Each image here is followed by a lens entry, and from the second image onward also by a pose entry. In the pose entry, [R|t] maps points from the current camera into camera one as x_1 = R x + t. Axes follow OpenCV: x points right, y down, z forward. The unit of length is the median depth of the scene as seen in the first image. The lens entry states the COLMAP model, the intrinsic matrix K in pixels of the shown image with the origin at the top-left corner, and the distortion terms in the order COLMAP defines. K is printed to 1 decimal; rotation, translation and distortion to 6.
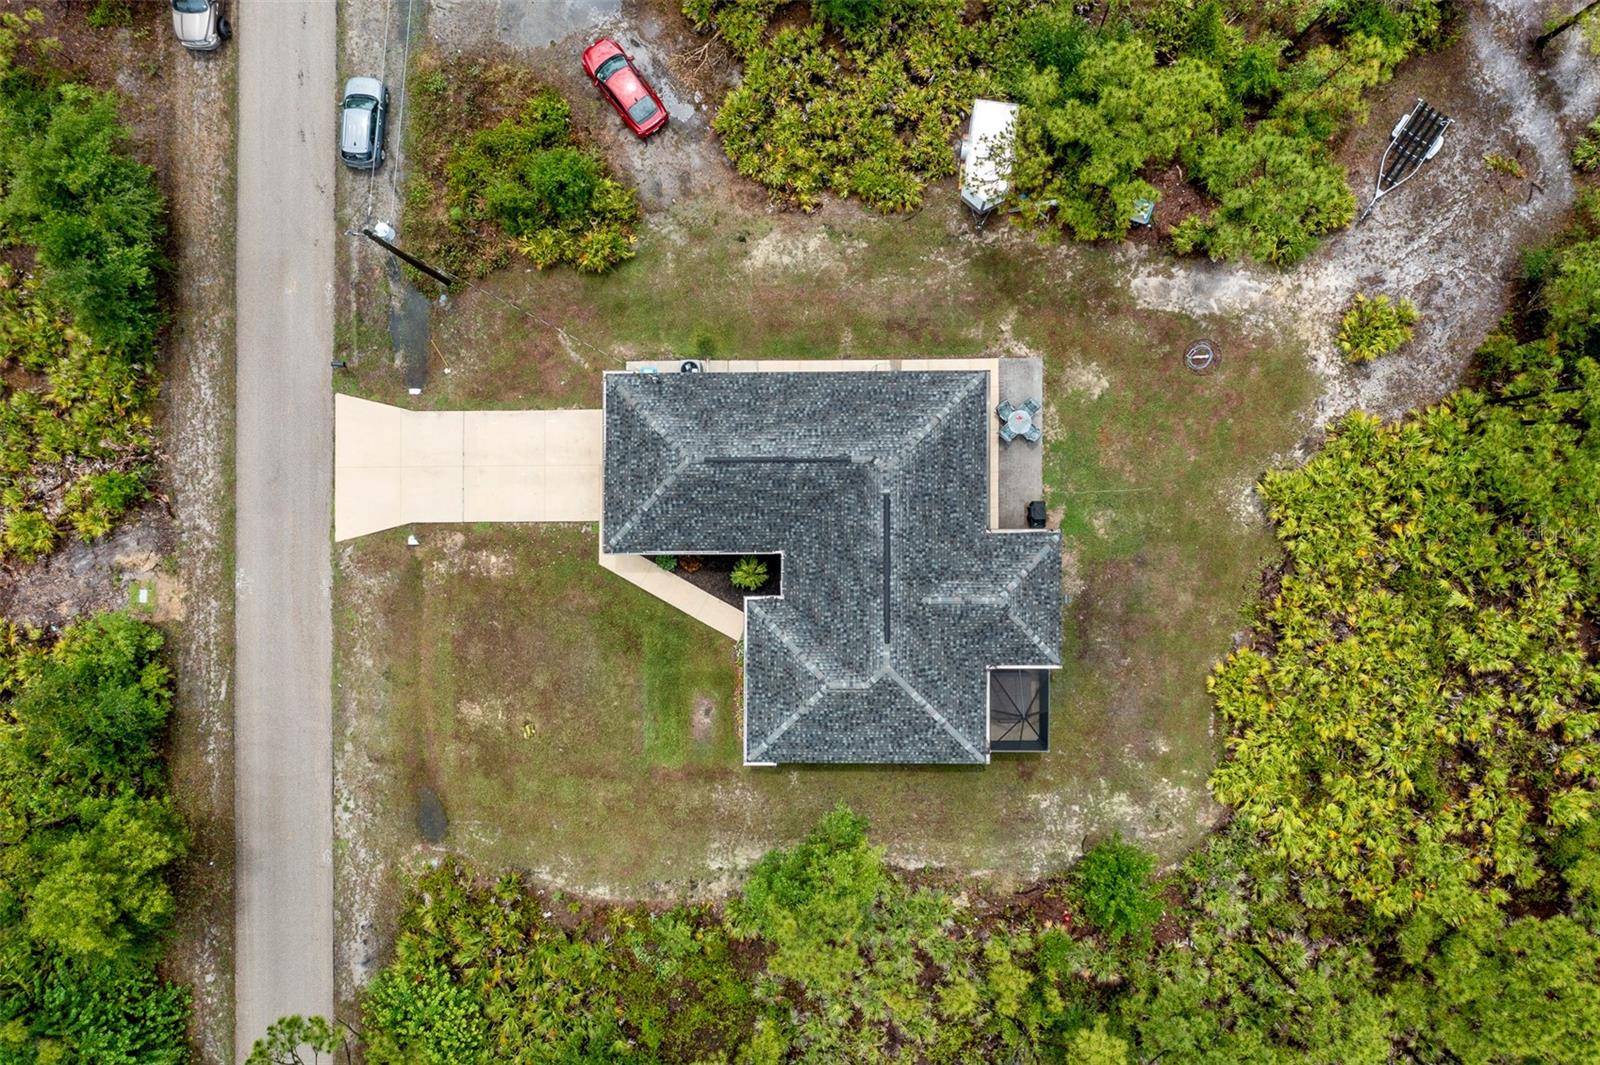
lens RADIAL K [[1258.6, 0, 800.0], [0, 1258.6, 532.5], [0, 0, 1]] dist [-0.015709, -0.000578]
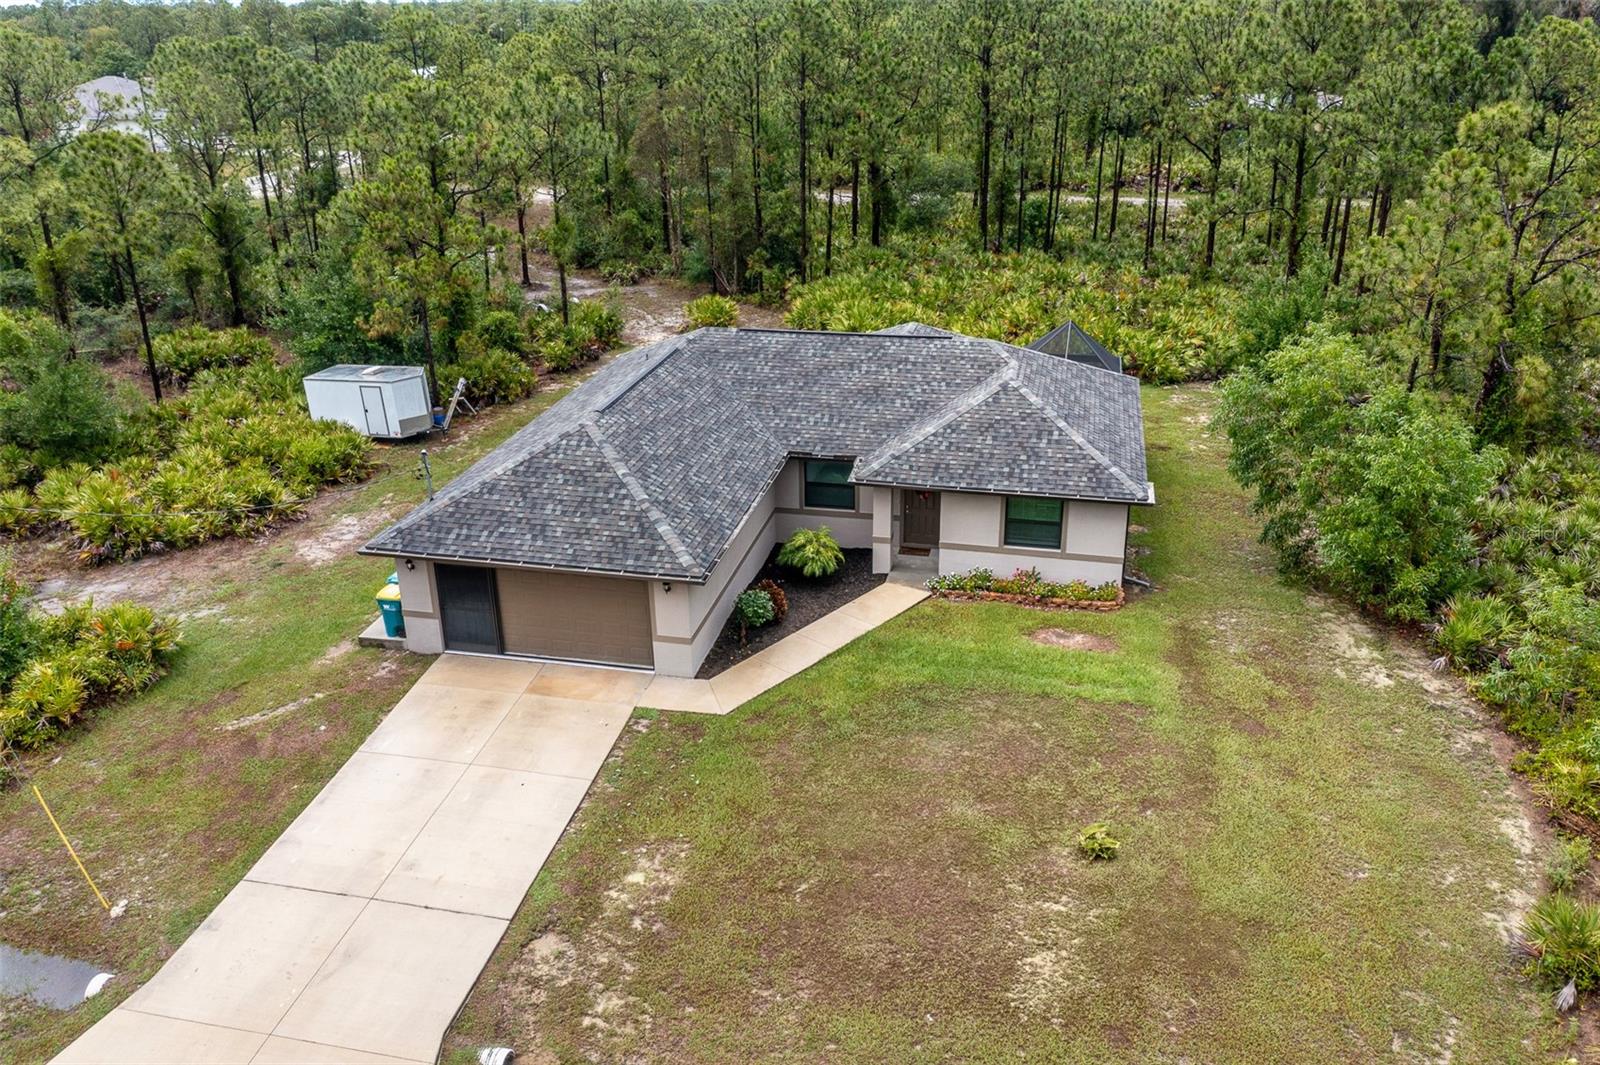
lens RADIAL K [[1258.6, 0, 800.0], [0, 1258.6, 532.5], [0, 0, 1]] dist [-0.015709, -0.000578]
pose [[0.220437, -0.347101, 0.911553, -0.544321], [0.975339, 0.067870, -0.210019, 0.142422], [0.011030, 0.935369, 0.353502, 0.774996]]
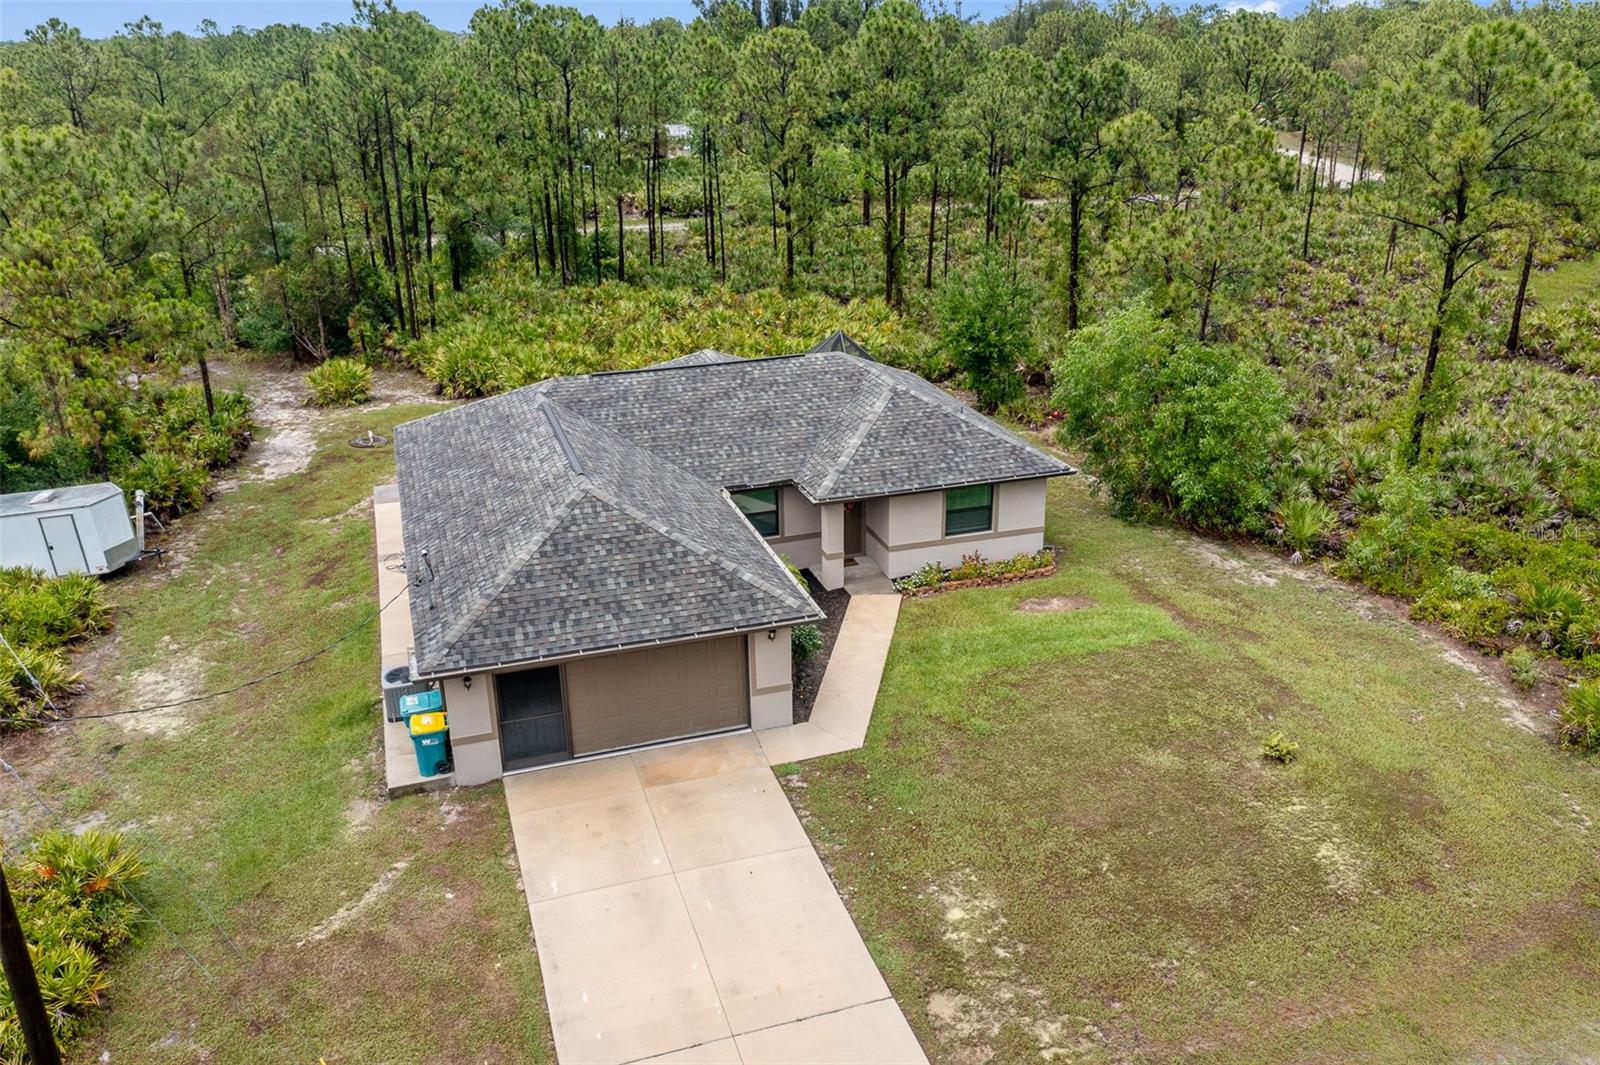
lens RADIAL K [[1258.6, 0, 800.0], [0, 1258.6, 532.5], [0, 0, 1]] dist [-0.015709, -0.000578]
pose [[-0.310566, -0.311757, 0.897973, -0.527369], [0.950022, -0.133346, 0.282272, -0.111133], [0.031741, 0.940758, 0.337589, 0.774923]]
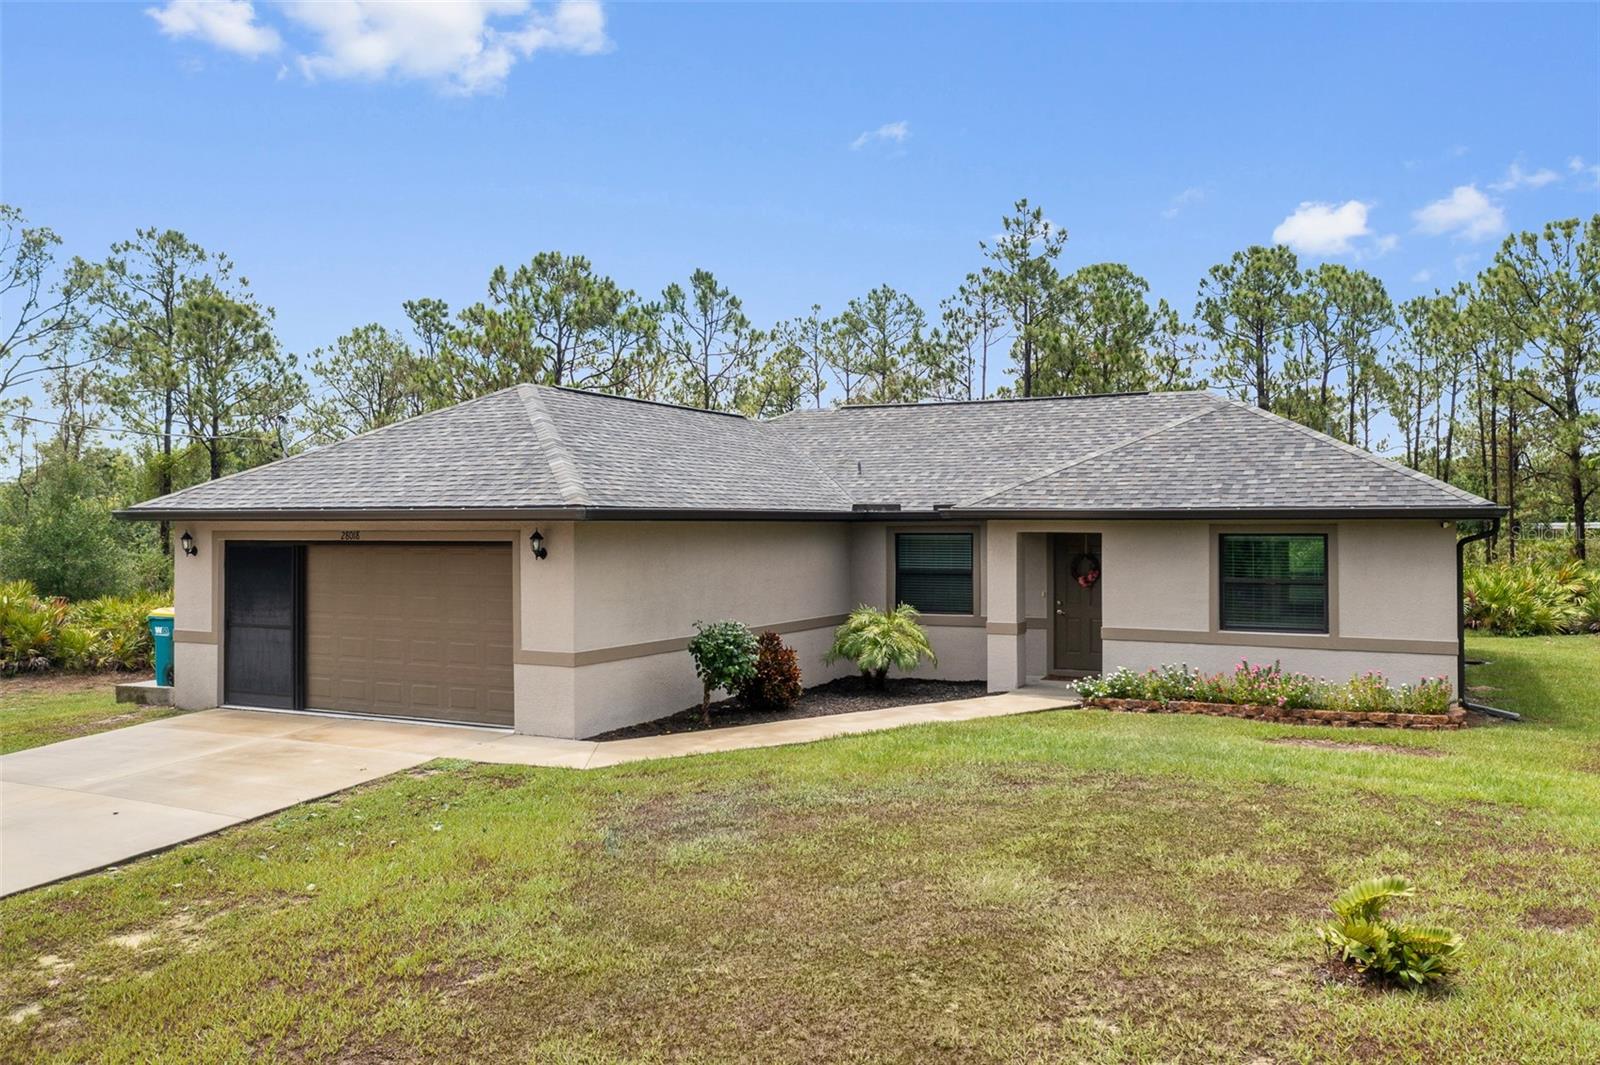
lens RADIAL K [[1280.7, 0, 800.0], [0, 1280.7, 532.5], [0, 0, 1]] dist [-0.004610, 0.002965]
pose [[0.445575, 0.033990, 0.894599, -0.348185], [0.895187, -0.005594, -0.445655, 0.161153], [-0.010144, 0.999407, -0.032920, 0.961792]]
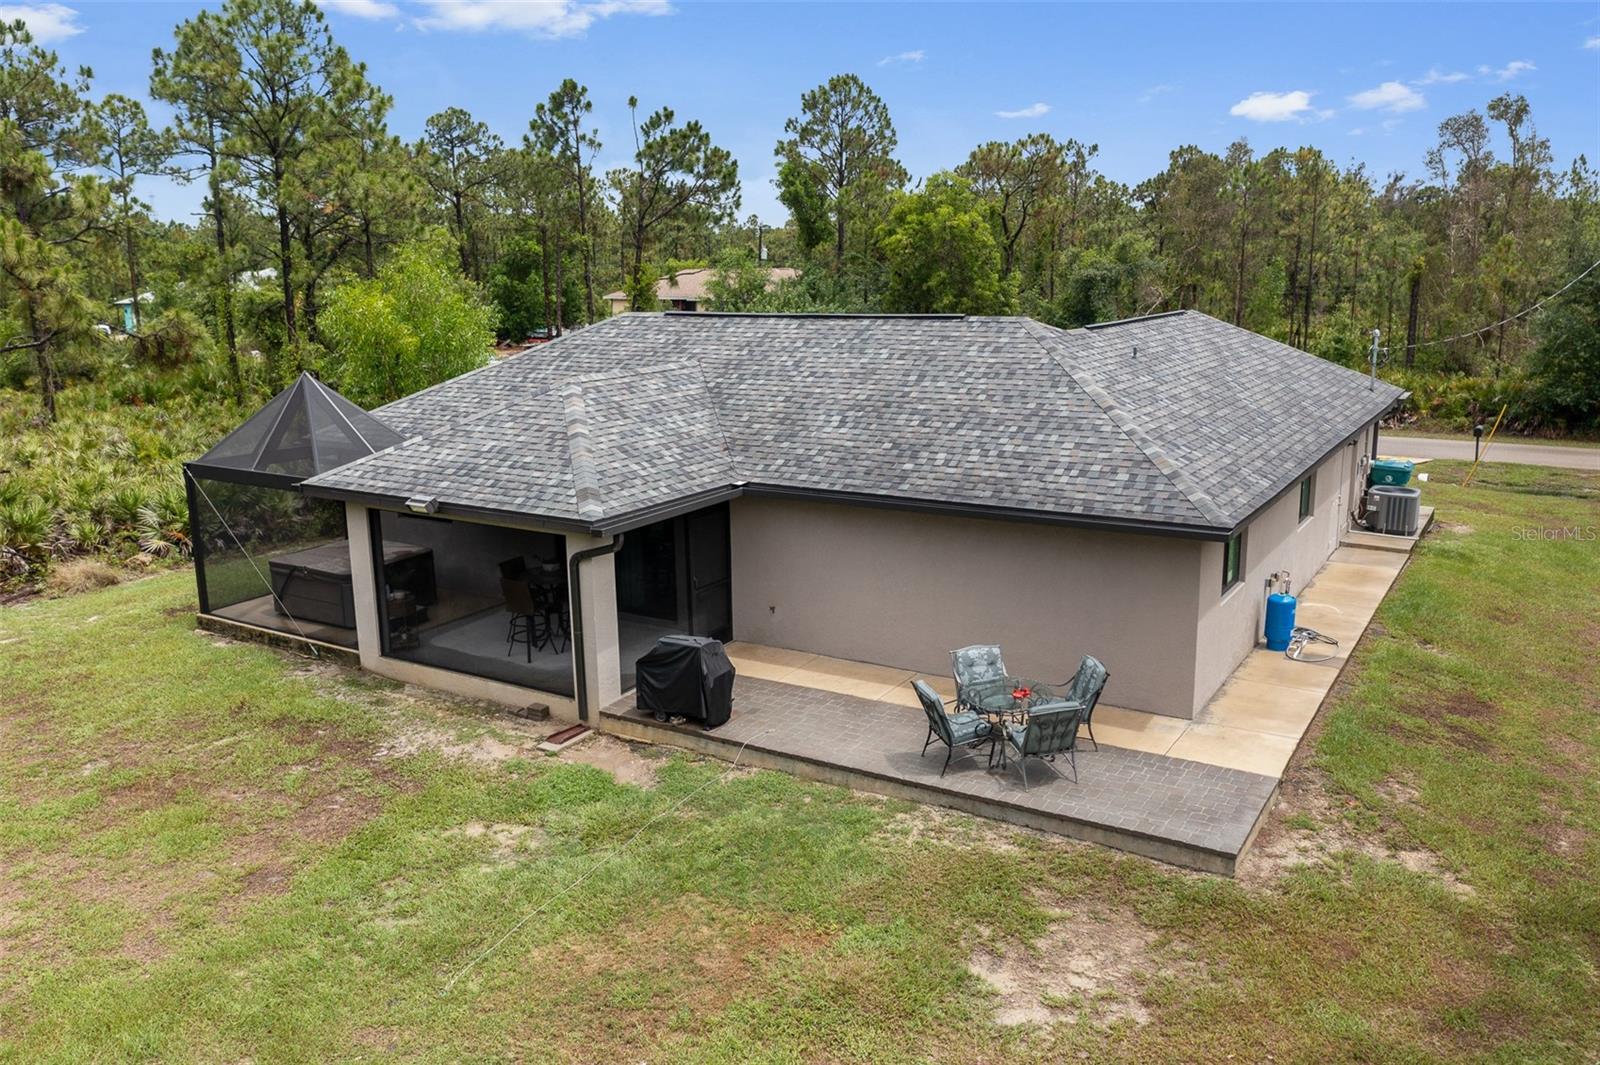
lens RADIAL K [[1258.6, 0, 800.0], [0, 1258.6, 532.5], [0, 0, 1]] dist [-0.015709, -0.000578]
pose [[-0.528772, 0.221493, -0.819354, 0.393867], [-0.848274, -0.105110, 0.519021, -0.178653], [0.028837, 0.969481, 0.243465, 0.872605]]
